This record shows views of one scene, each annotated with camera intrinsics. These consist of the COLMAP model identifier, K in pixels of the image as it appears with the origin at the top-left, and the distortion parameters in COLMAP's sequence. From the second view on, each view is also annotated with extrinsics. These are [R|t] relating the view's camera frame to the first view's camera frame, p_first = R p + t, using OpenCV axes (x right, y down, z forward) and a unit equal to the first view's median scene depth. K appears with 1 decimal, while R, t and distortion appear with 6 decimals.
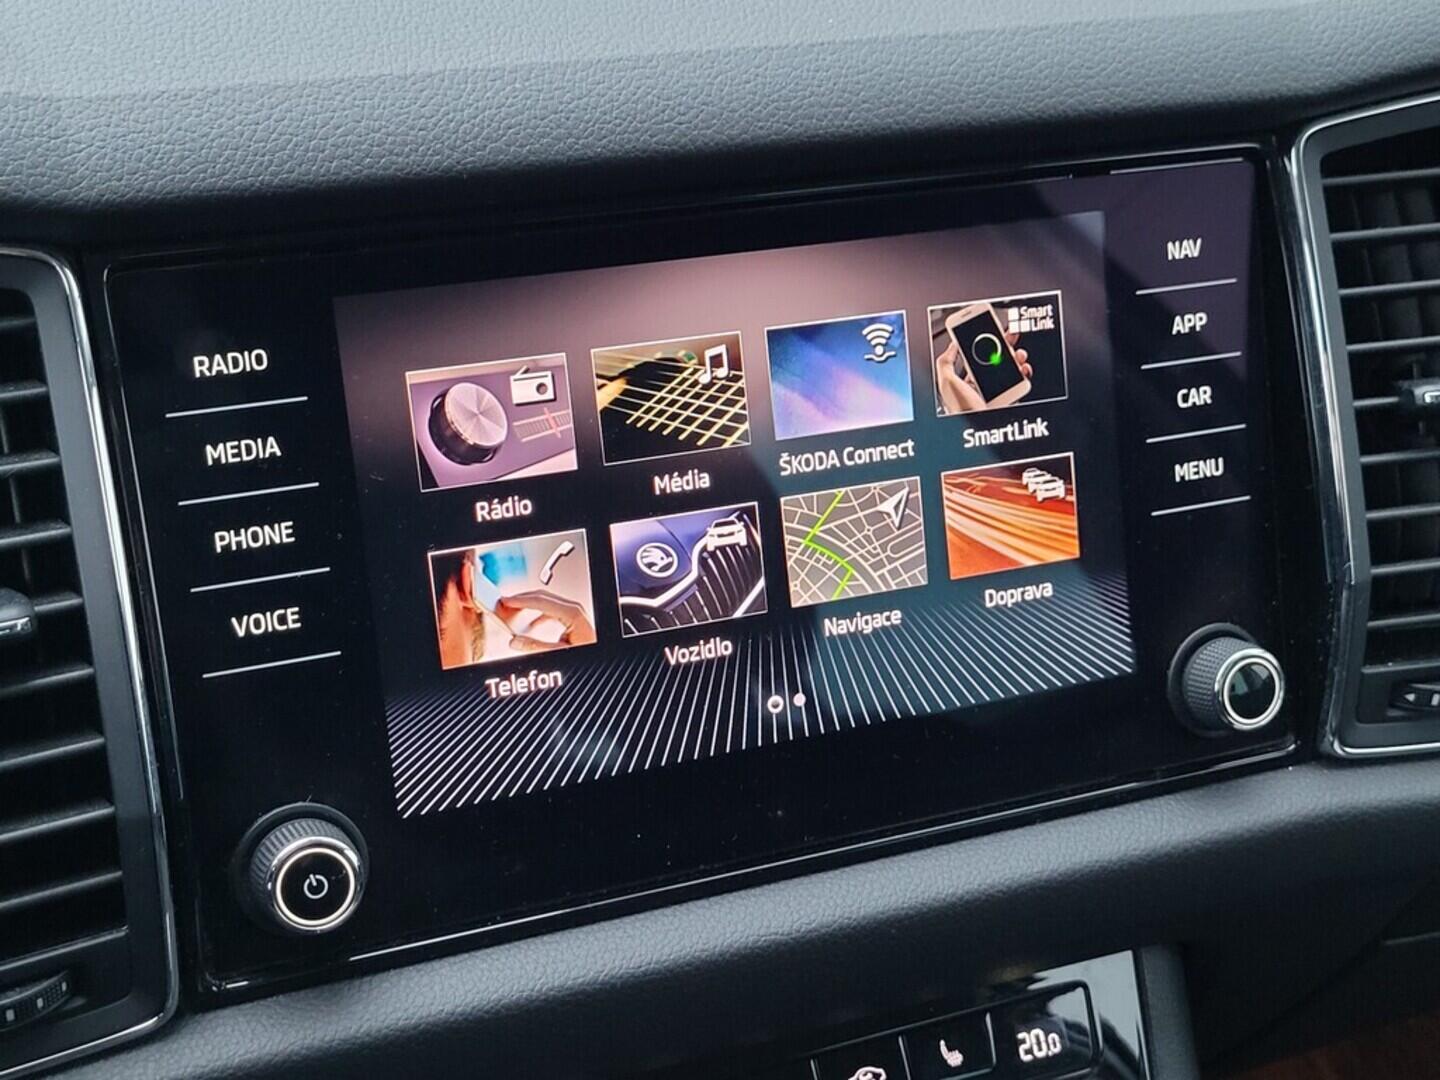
lens RADIAL K [[2142.8, 0, 712.6], [0, 2142.8, 543.0], [0, 0, 1]] dist [0.011089, 0.000000]
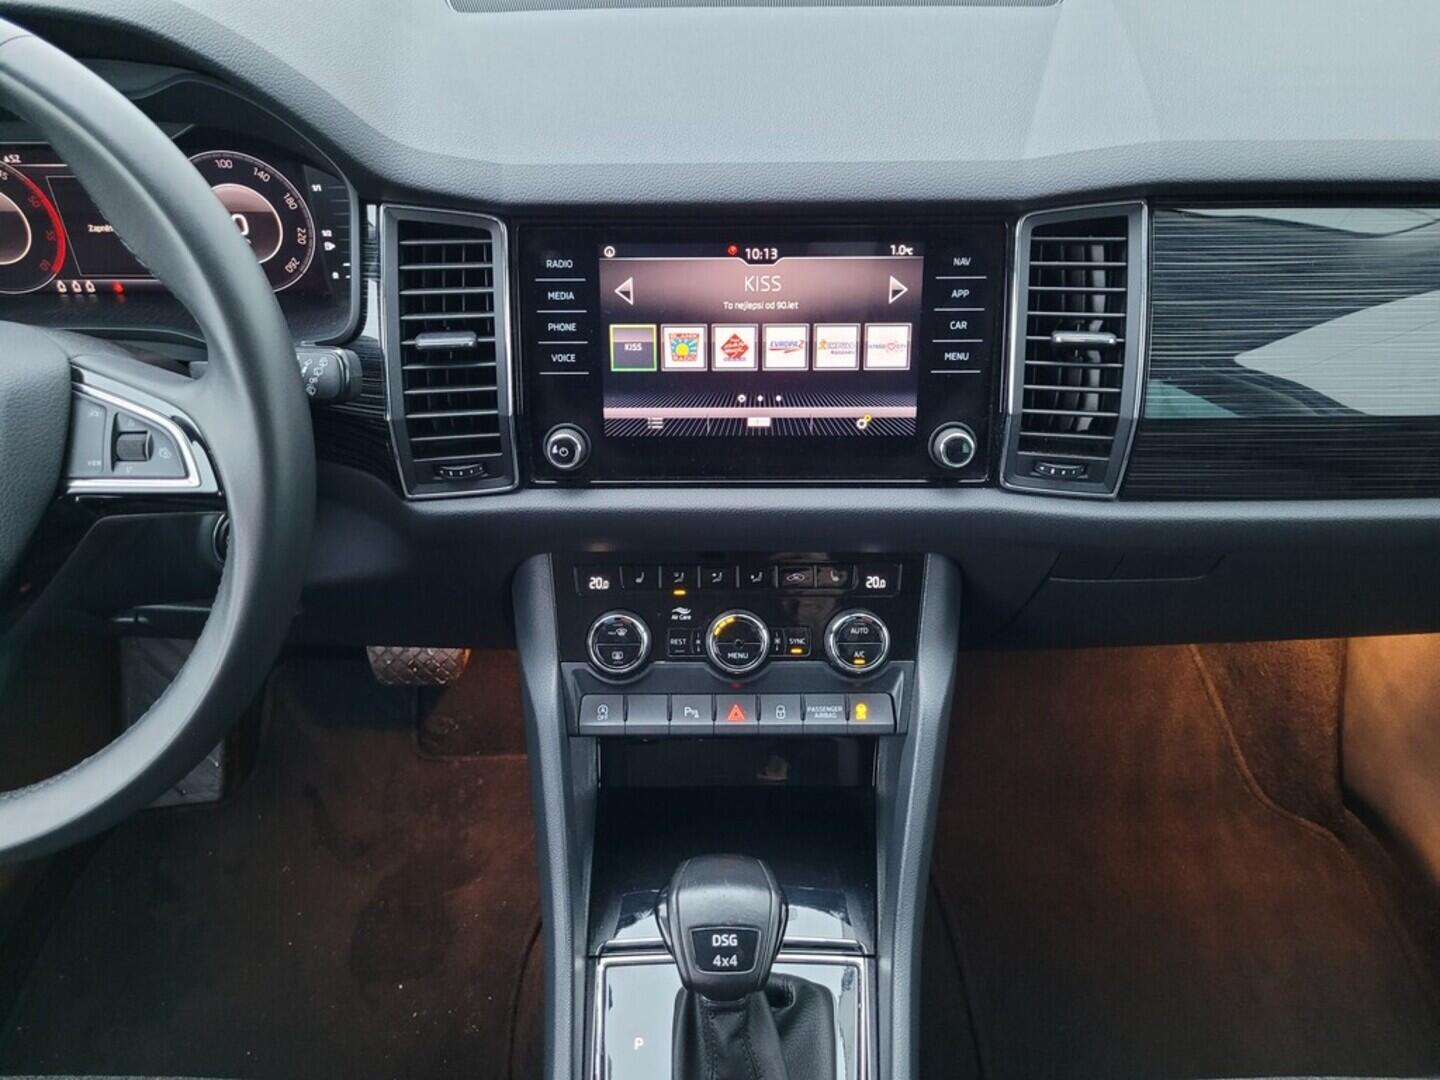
lens RADIAL K [[1108.8, 0, 706.3], [0, 1108.8, 517.5], [0, 0, 1]] dist [0.033193, -0.034031]
pose [[0.916461, 0.196193, -0.348724, 0.485058], [-0.145409, 0.975254, 0.166540, -0.027405], [0.372768, -0.101919, 0.922310, -0.287024]]
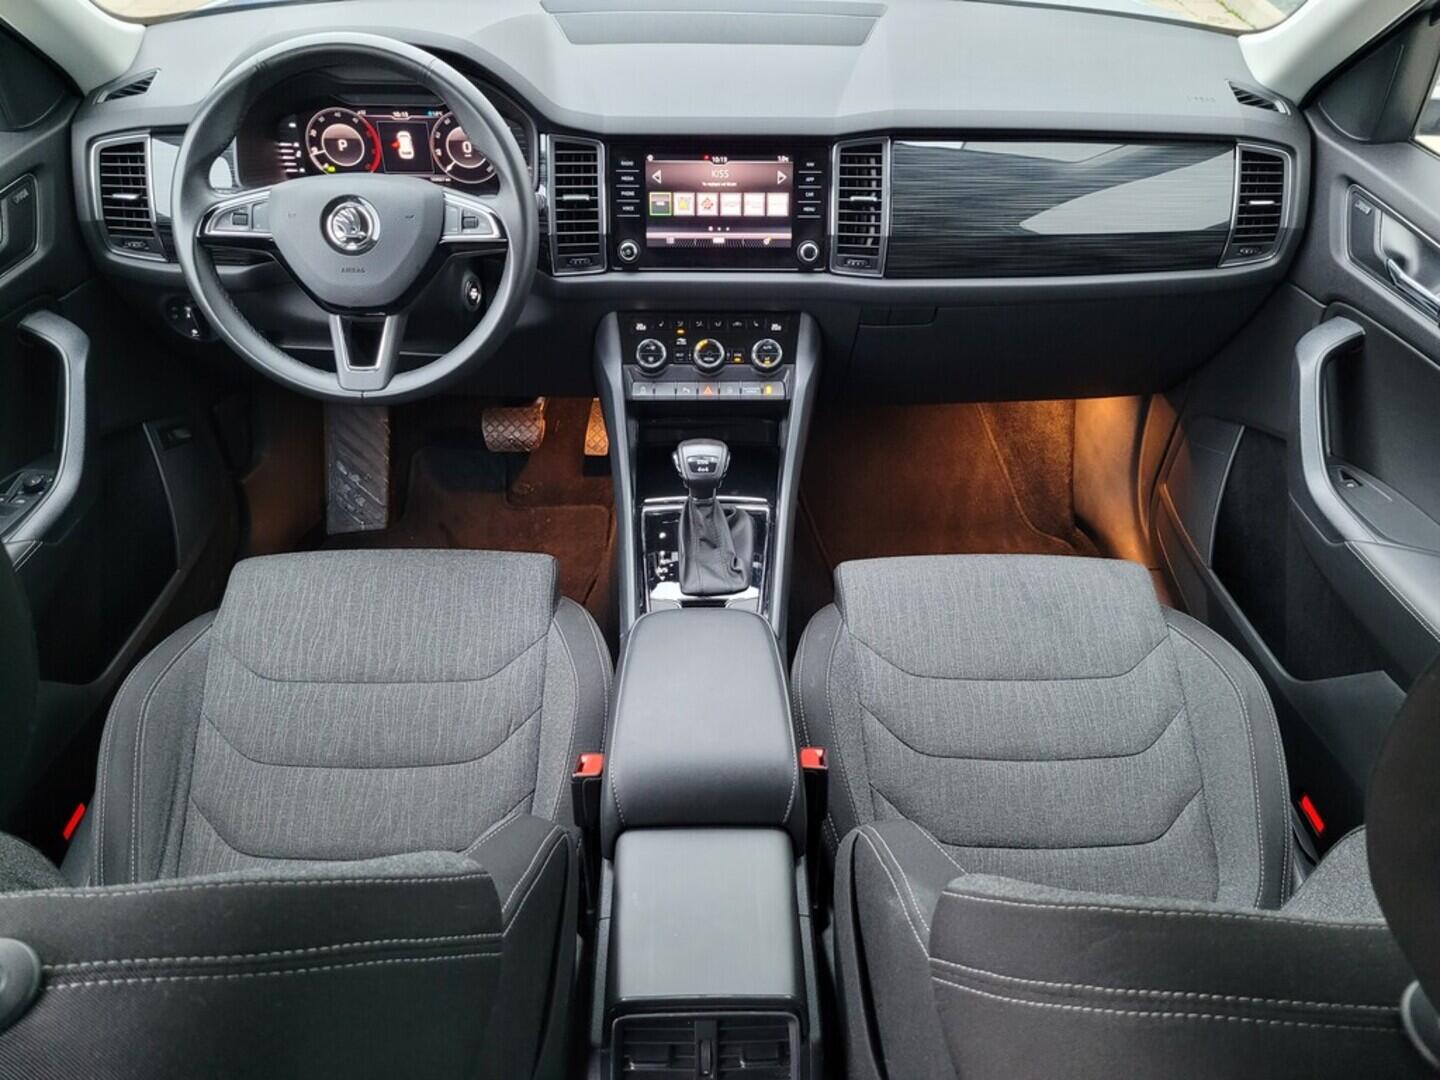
lens RADIAL K [[1108.8, 0, 722.9], [0, 1108.8, 532.1], [0, 0, 1]] dist [0.033193, -0.034031]
pose [[0.928211, 0.201139, -0.312998, 1.143705], [-0.152369, 0.972992, 0.173407, 0.322657], [0.339424, -0.113267, 0.933789, -1.850649]]
